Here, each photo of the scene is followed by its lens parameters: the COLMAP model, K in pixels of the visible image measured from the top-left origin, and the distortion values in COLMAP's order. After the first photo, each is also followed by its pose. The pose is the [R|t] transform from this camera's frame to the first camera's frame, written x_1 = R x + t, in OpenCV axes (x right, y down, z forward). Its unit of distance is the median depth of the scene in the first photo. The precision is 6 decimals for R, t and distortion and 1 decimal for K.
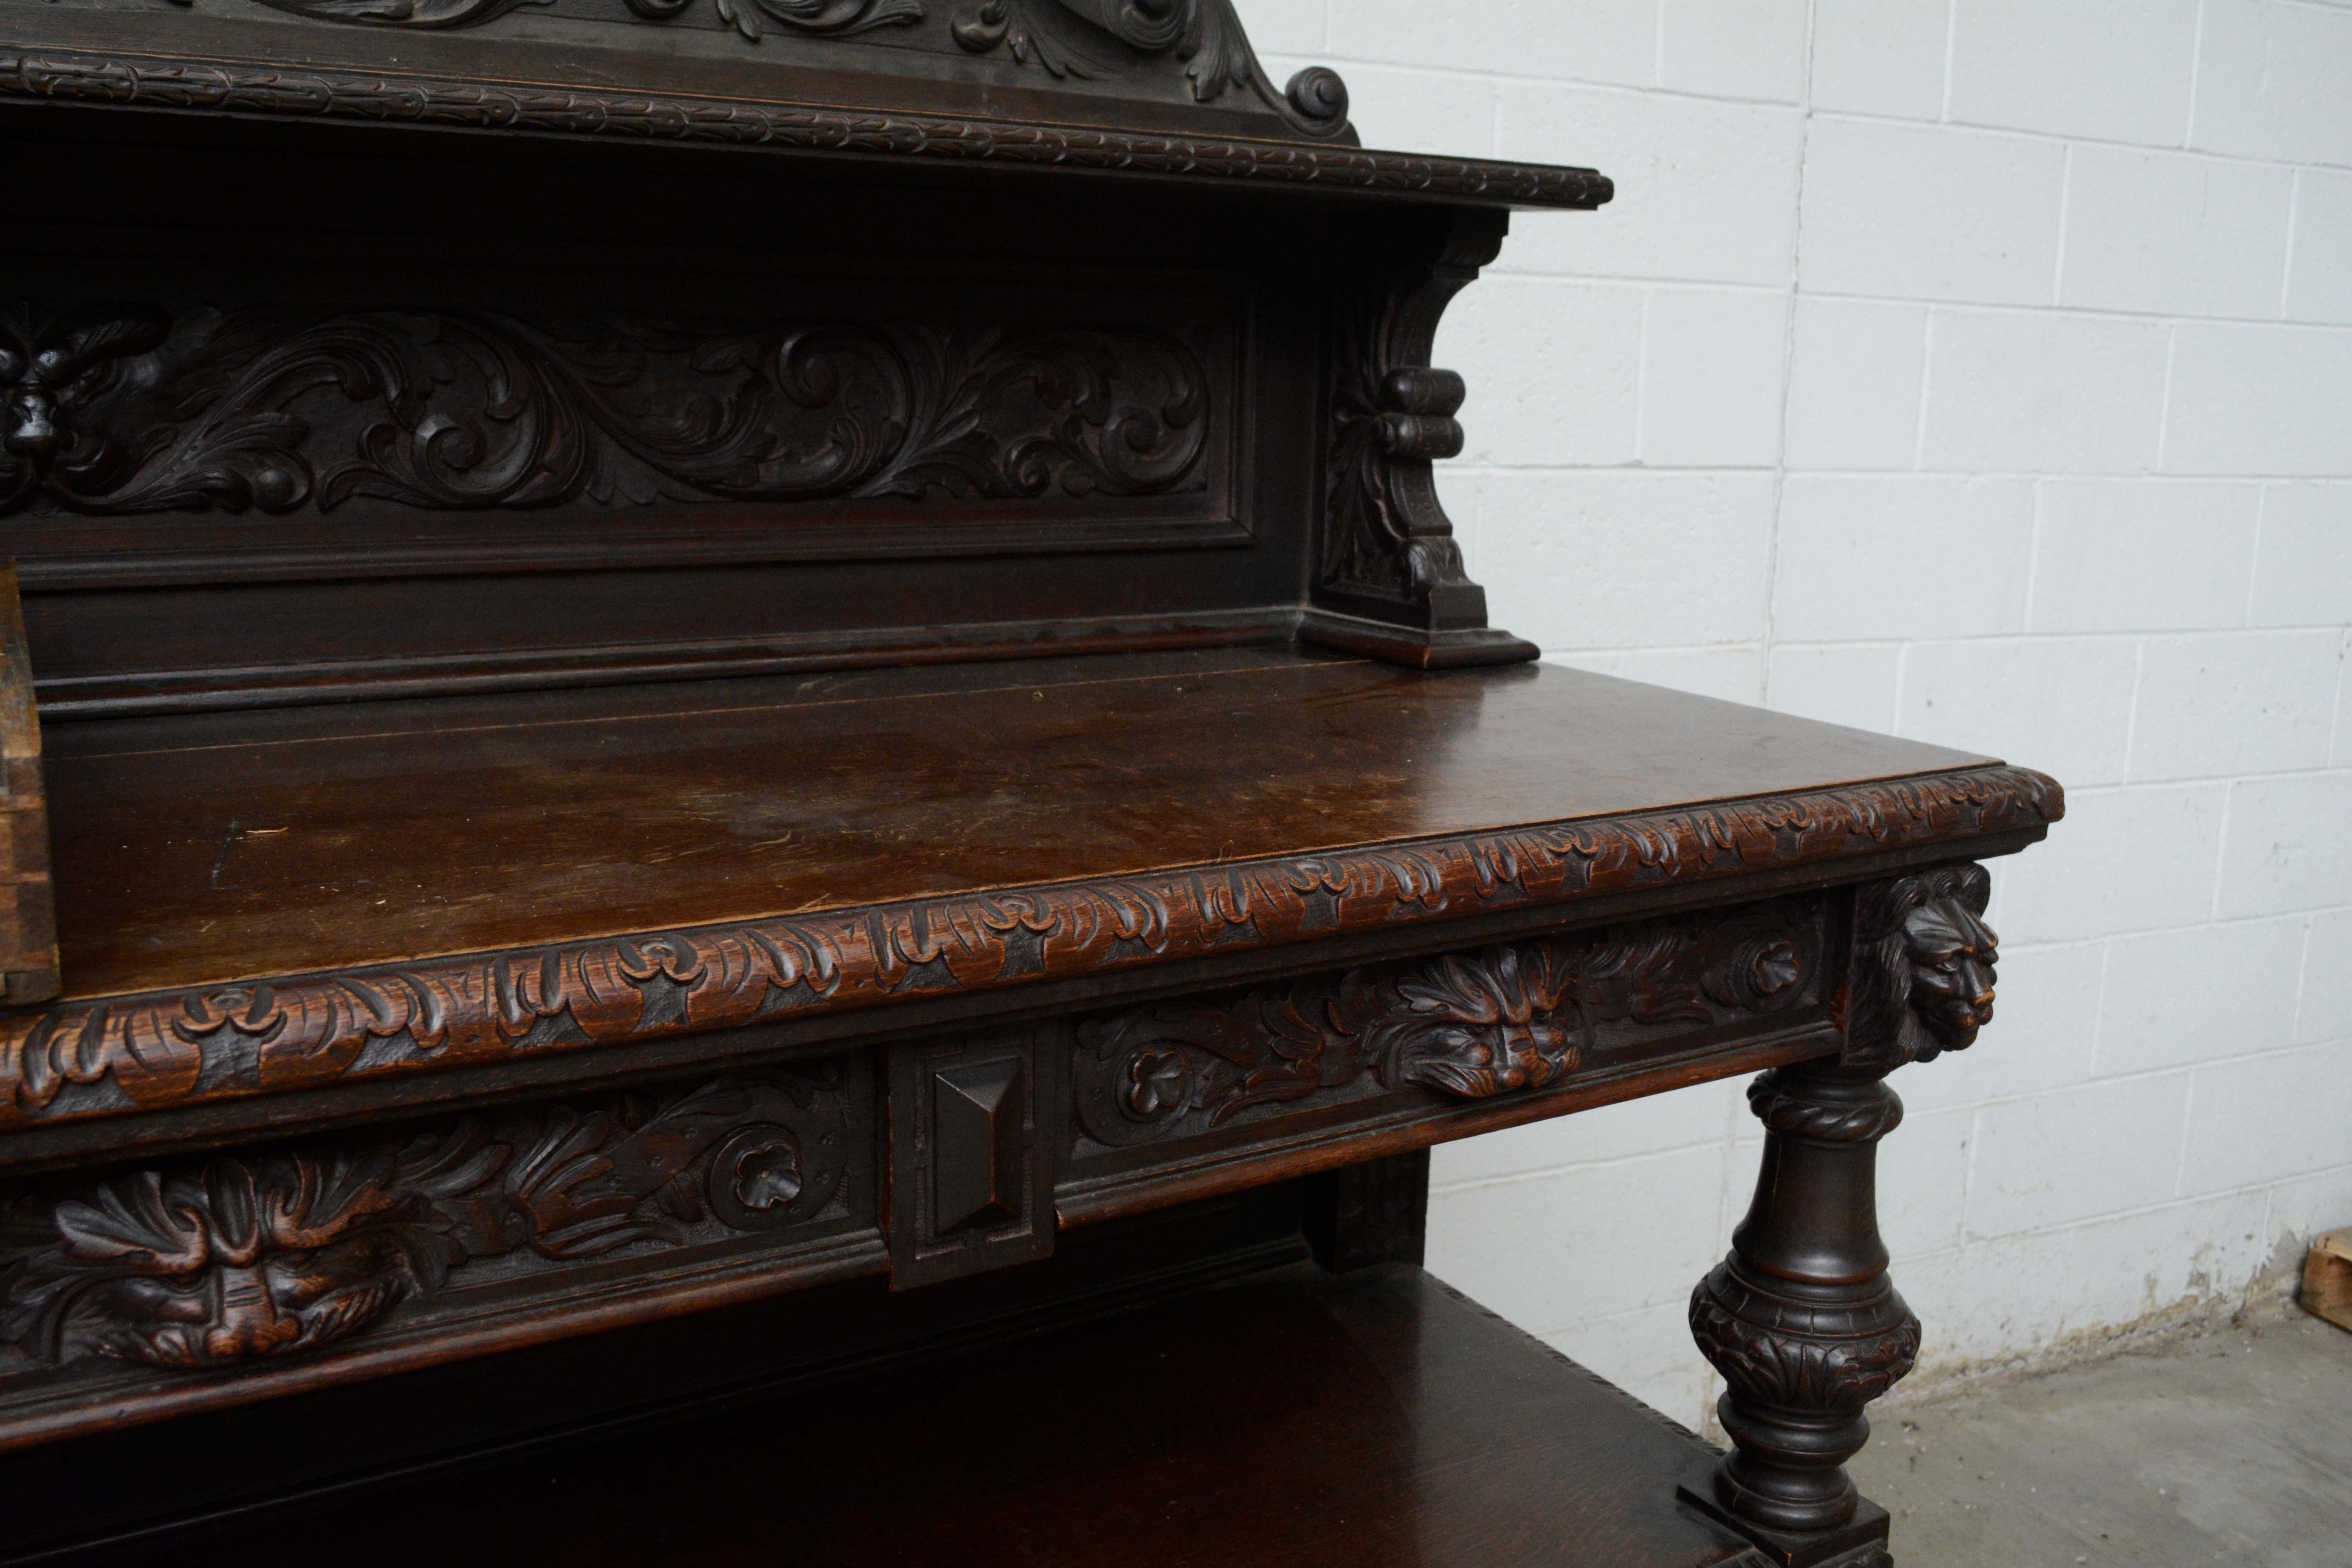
lens RADIAL K [[2124.3, 0, 1159.1], [0, 2124.3, 760.3], [0, 0, 1]] dist [-0.075494, 0.017676]
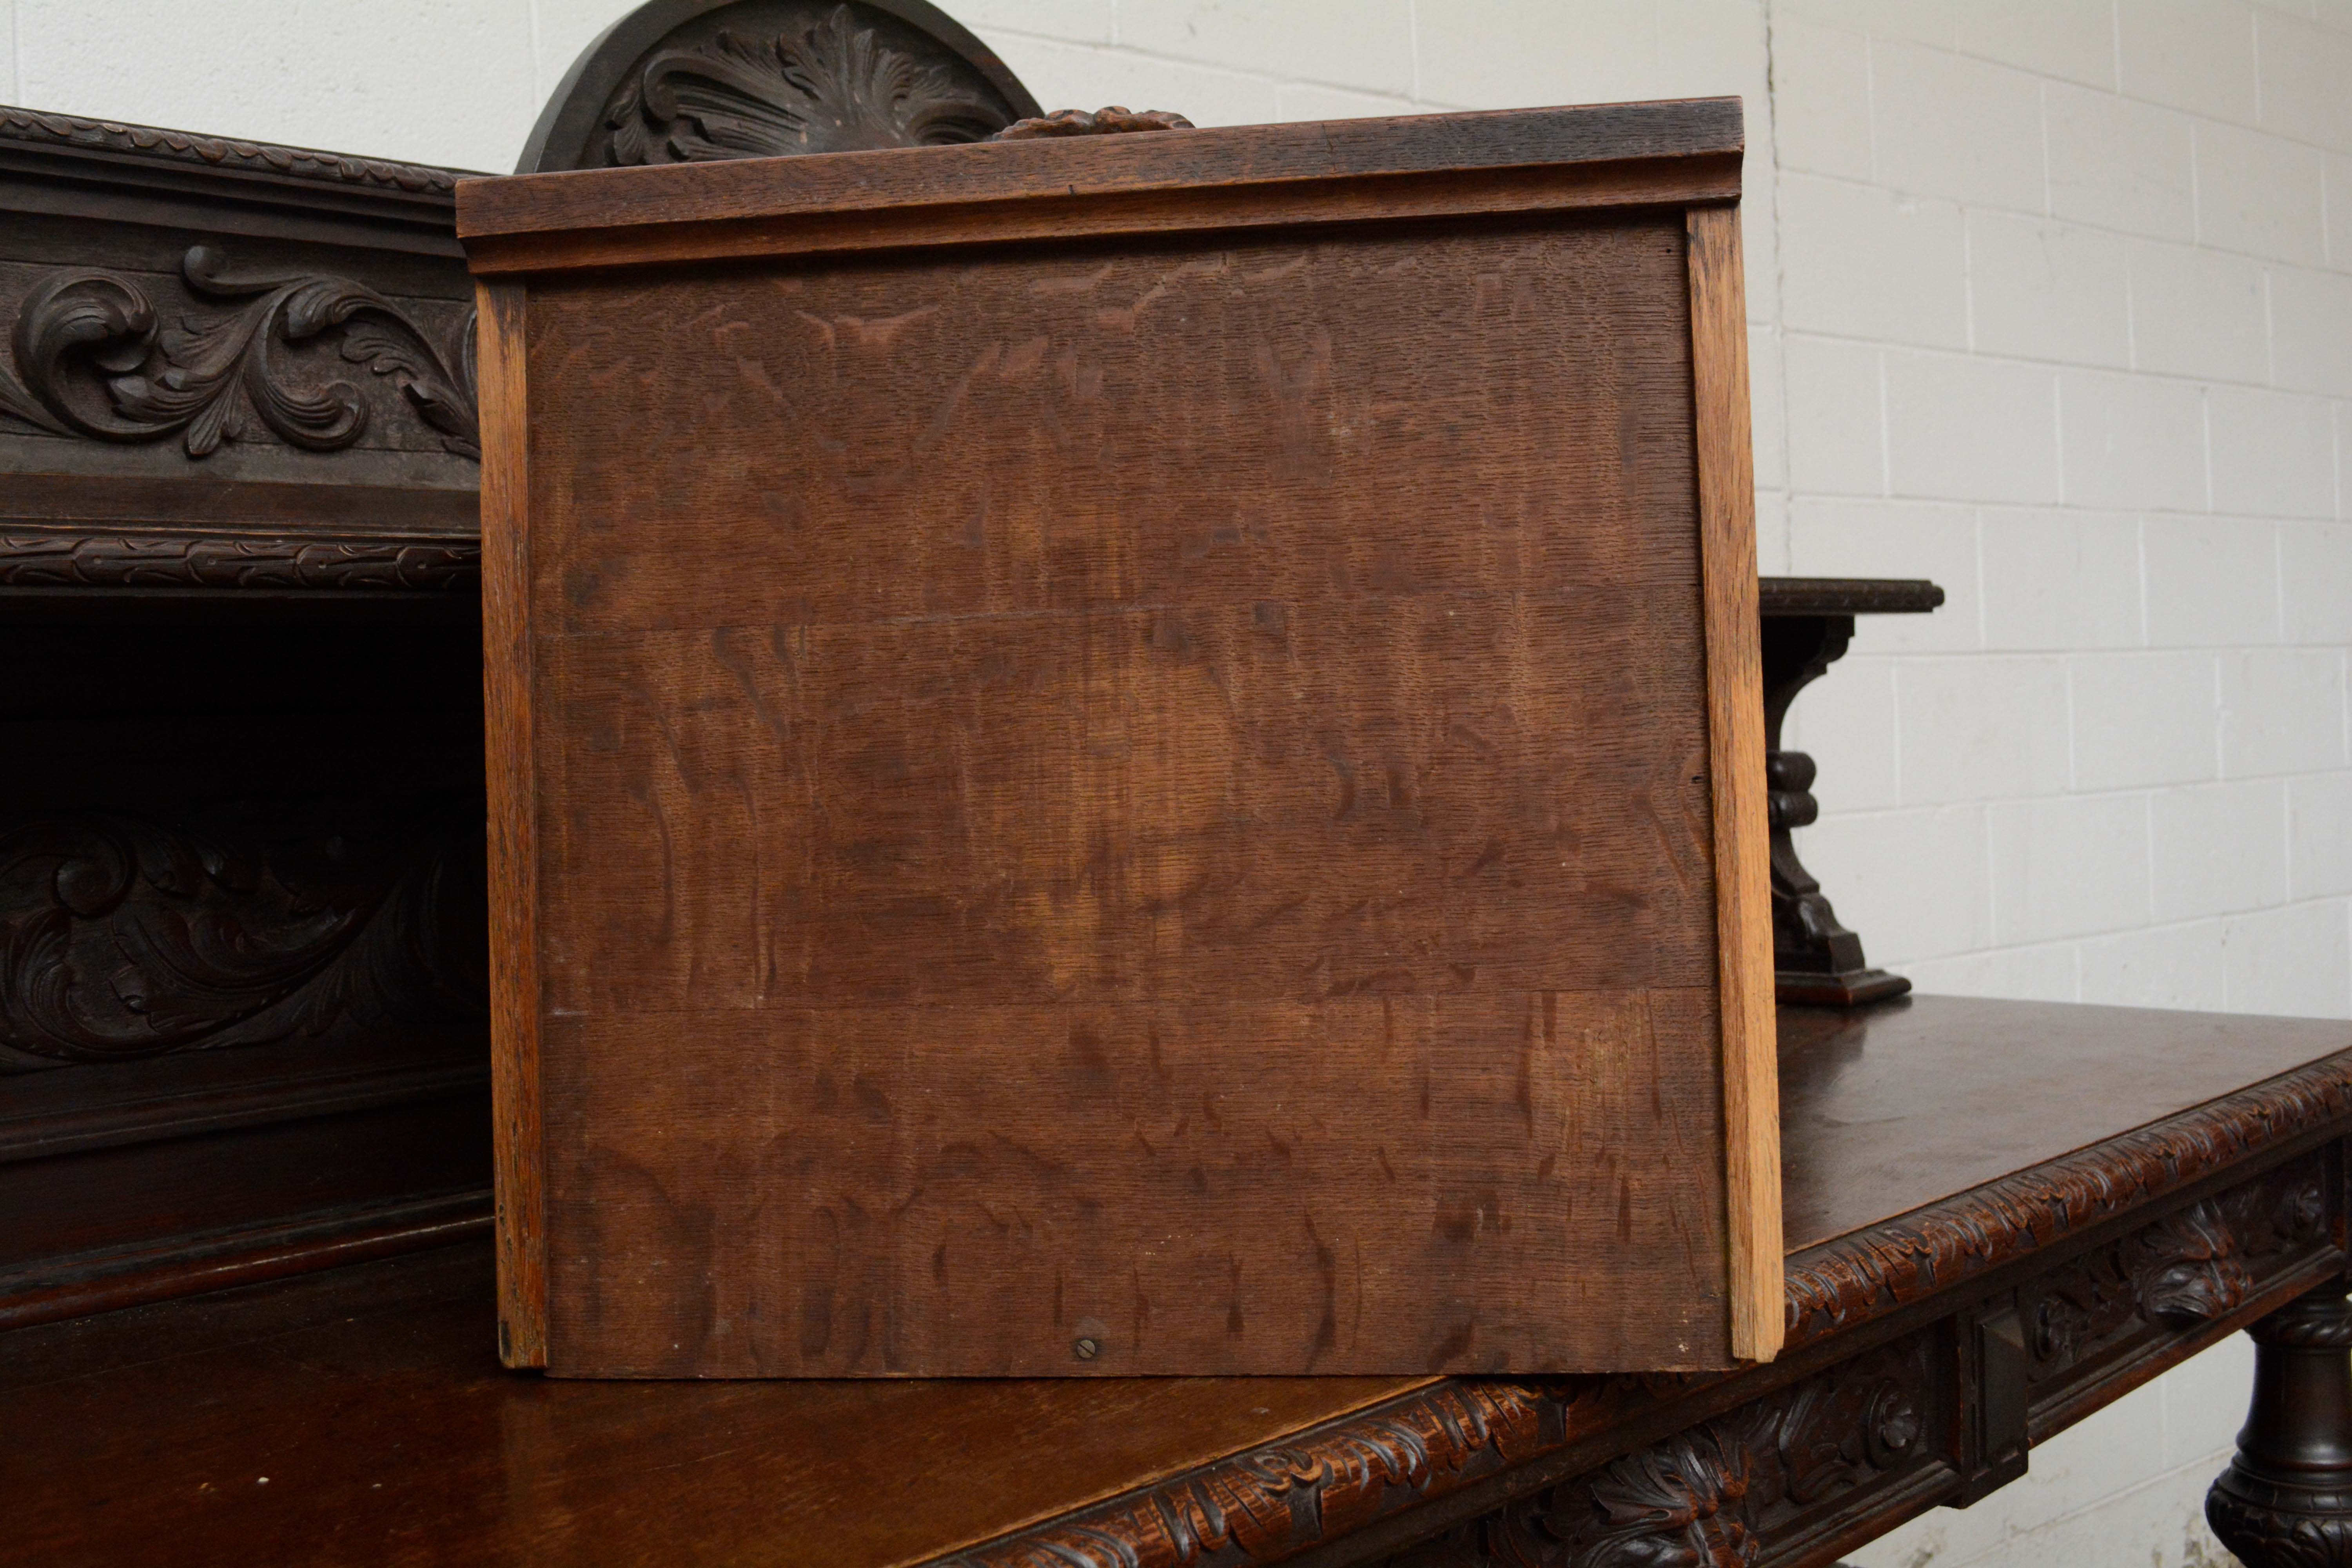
lens RADIAL K [[2378.5, 0, 1173.3], [0, 2378.5, 769.8], [0, 0, 1]] dist [-0.055127, 0.000000]
pose [[0.971137, -0.065852, 0.229253, -0.655499], [0.103751, 0.982069, -0.157403, -0.005865], [-0.214777, 0.176645, 0.960556, -0.236249]]
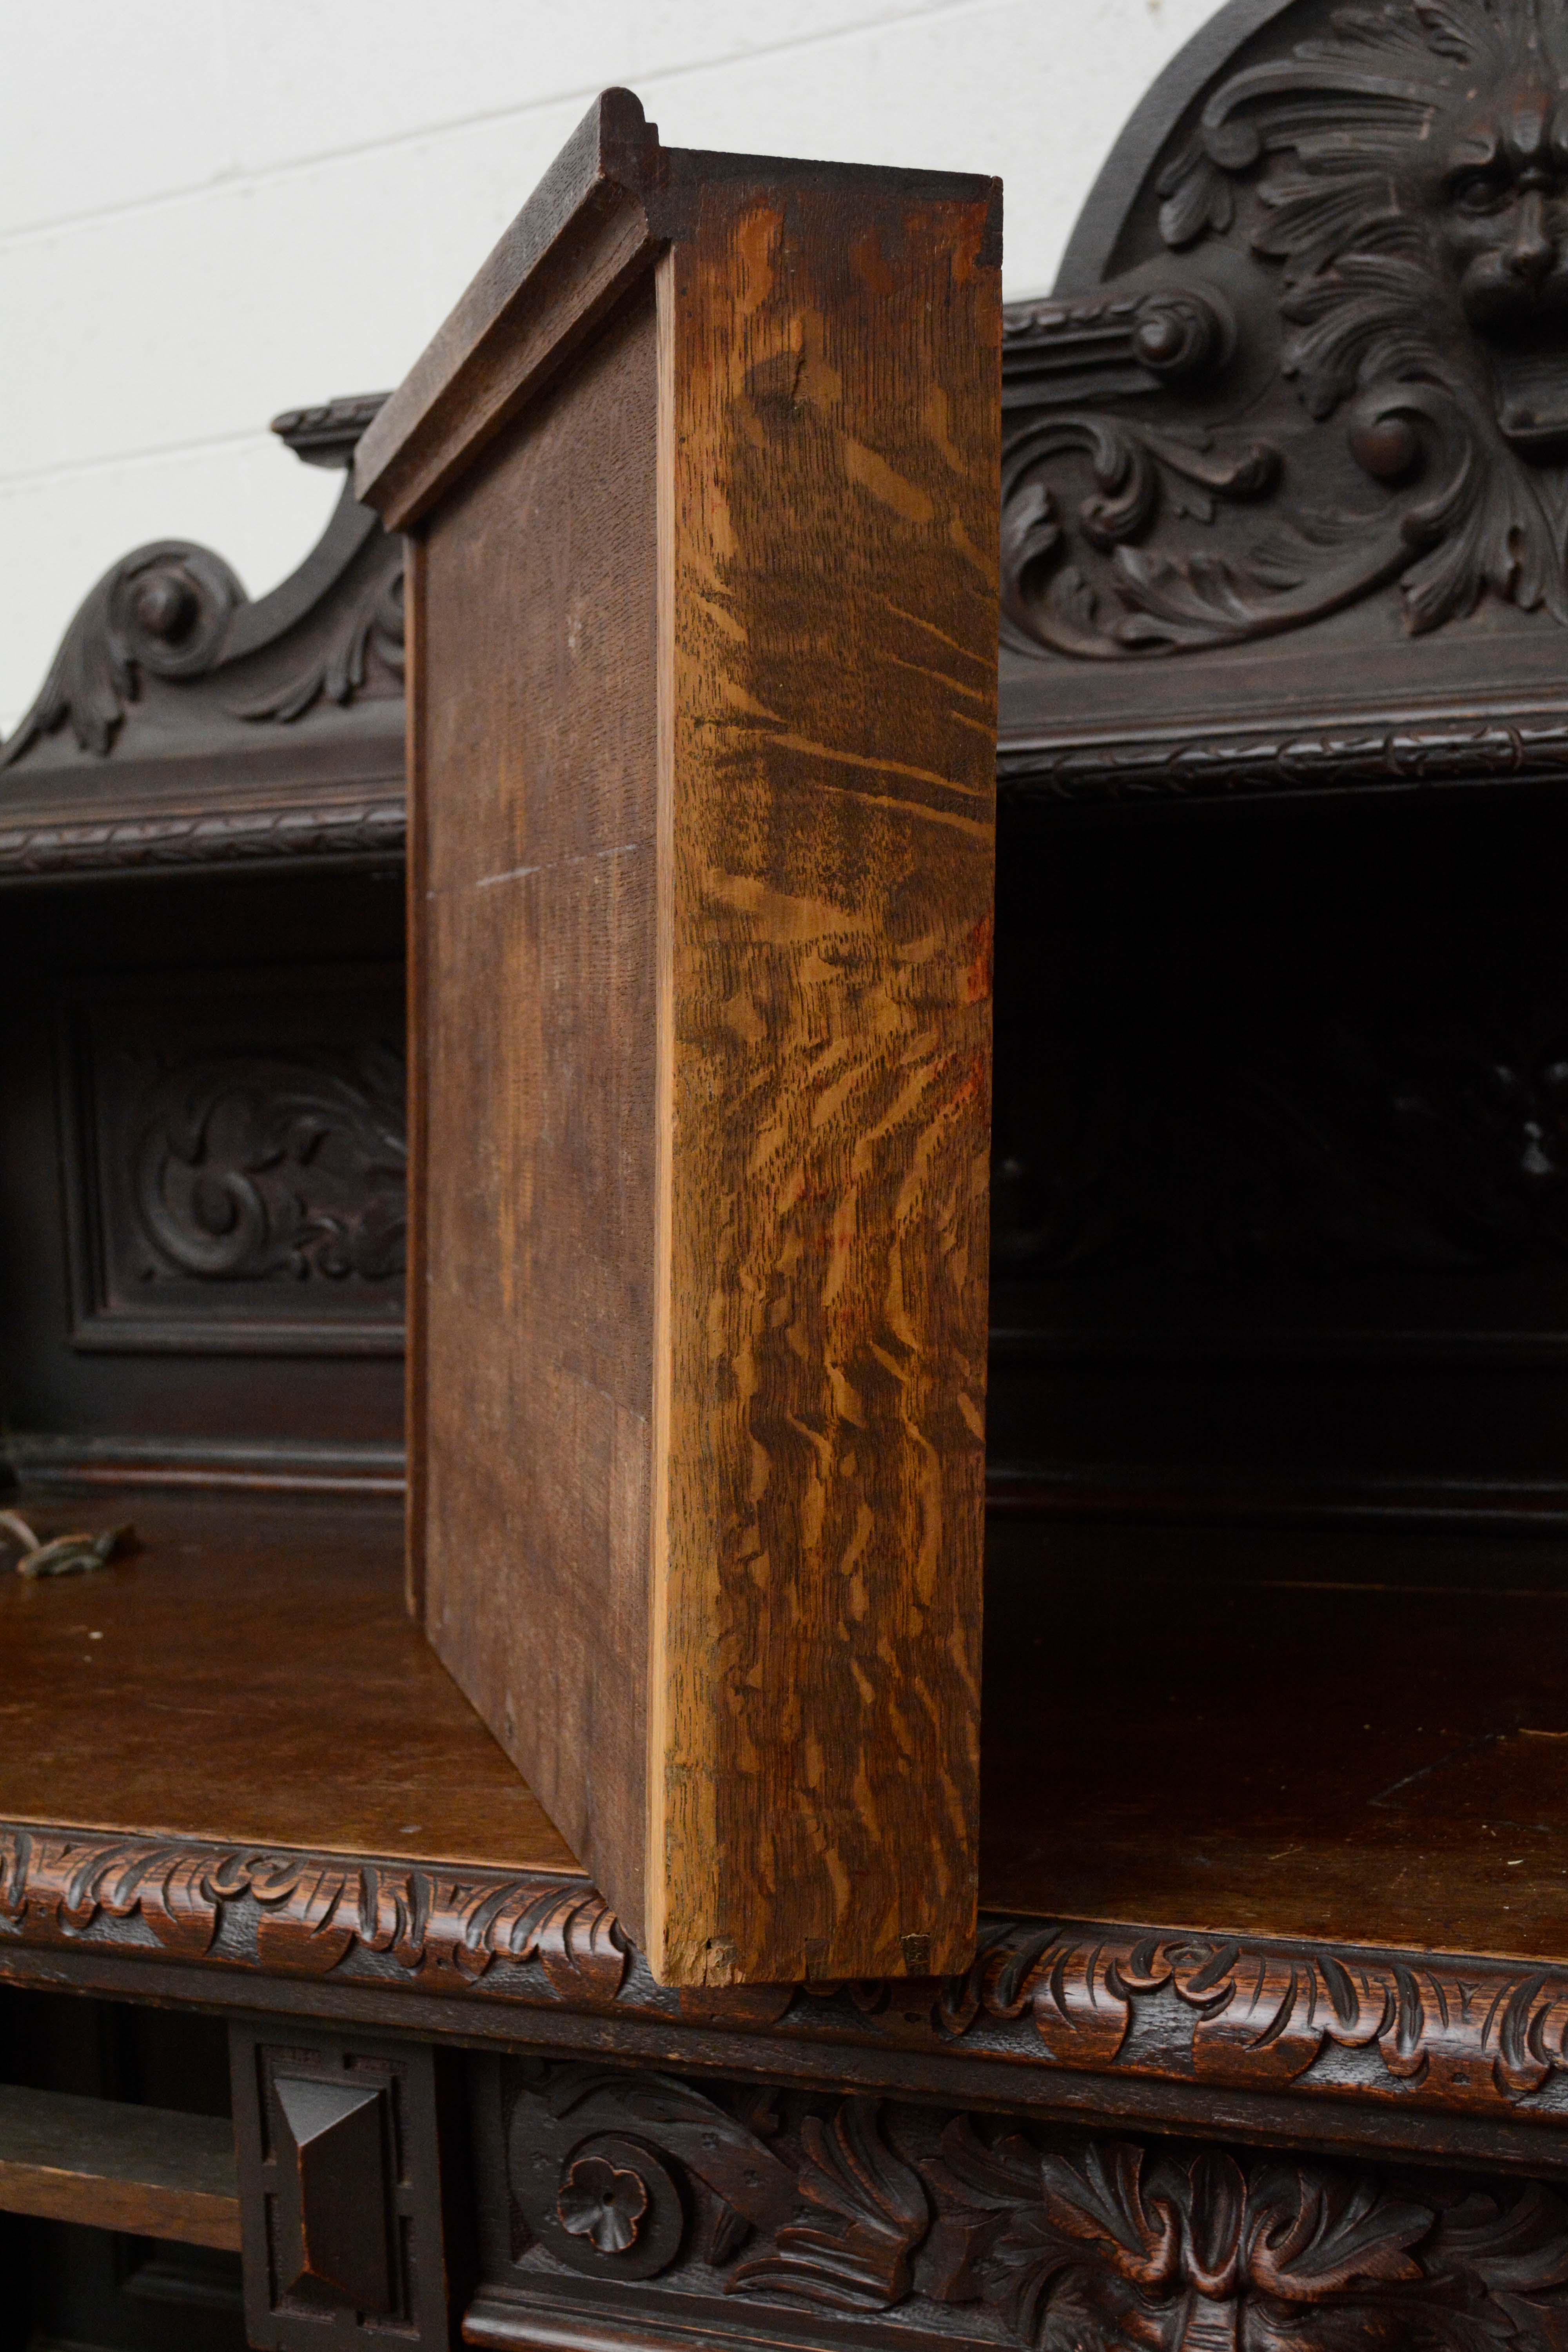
lens RADIAL K [[3102.6, 0, 770.9], [0, 3102.6, 1199.3], [0, 0, 1]] dist [-0.019166, 0.000000]
pose [[0.550585, 0.014257, -0.834658, 0.272430], [-0.096002, 0.994302, -0.046345, -0.061682], [0.829241, 0.105646, 0.548816, 0.113409]]
